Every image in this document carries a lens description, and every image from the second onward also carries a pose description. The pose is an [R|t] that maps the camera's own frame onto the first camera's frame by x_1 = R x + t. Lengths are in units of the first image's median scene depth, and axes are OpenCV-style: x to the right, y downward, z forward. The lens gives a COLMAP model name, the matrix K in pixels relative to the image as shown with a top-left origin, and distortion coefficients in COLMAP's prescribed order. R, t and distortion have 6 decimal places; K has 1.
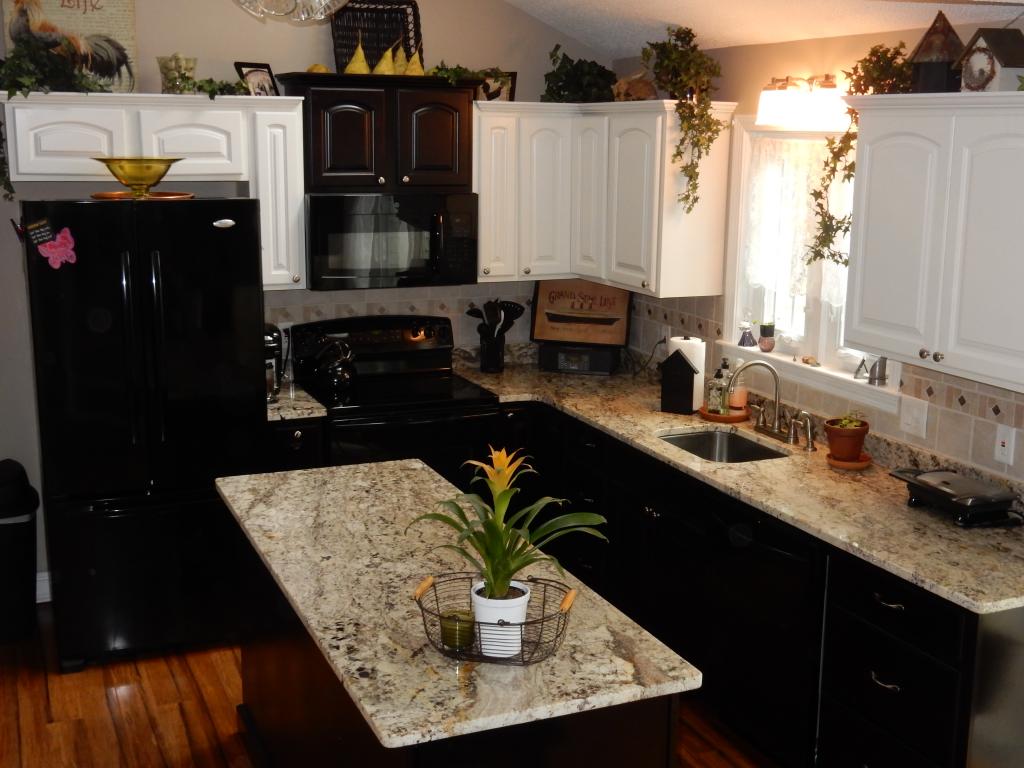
lens RADIAL K [[1243.1, 0, 511.3], [0, 1243.1, 384.2], [0, 0, 1]] dist [0.008978, 0.000000]
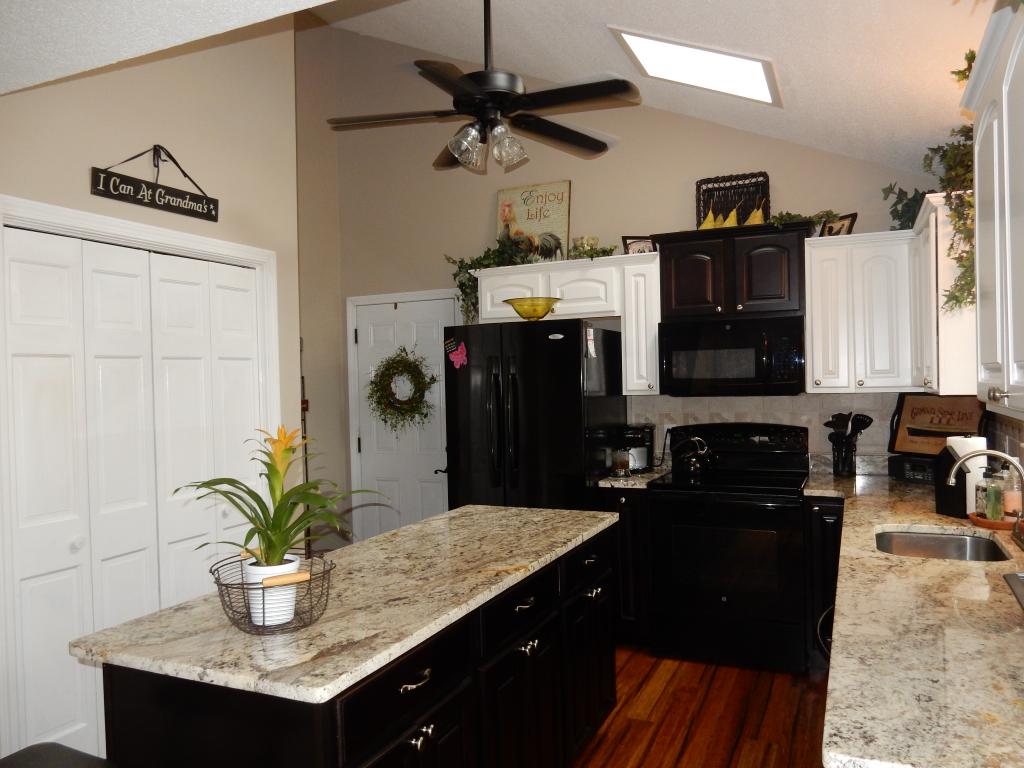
lens RADIAL K [[746.3, 0, 511.2], [0, 746.3, 385.1], [0, 0, 1]] dist [-0.001507, -0.003251]
pose [[0.669583, -0.022324, -0.742401, 0.332848], [-0.120146, 0.983129, -0.137924, 0.043857], [0.732955, 0.181548, 0.655605, 0.381965]]
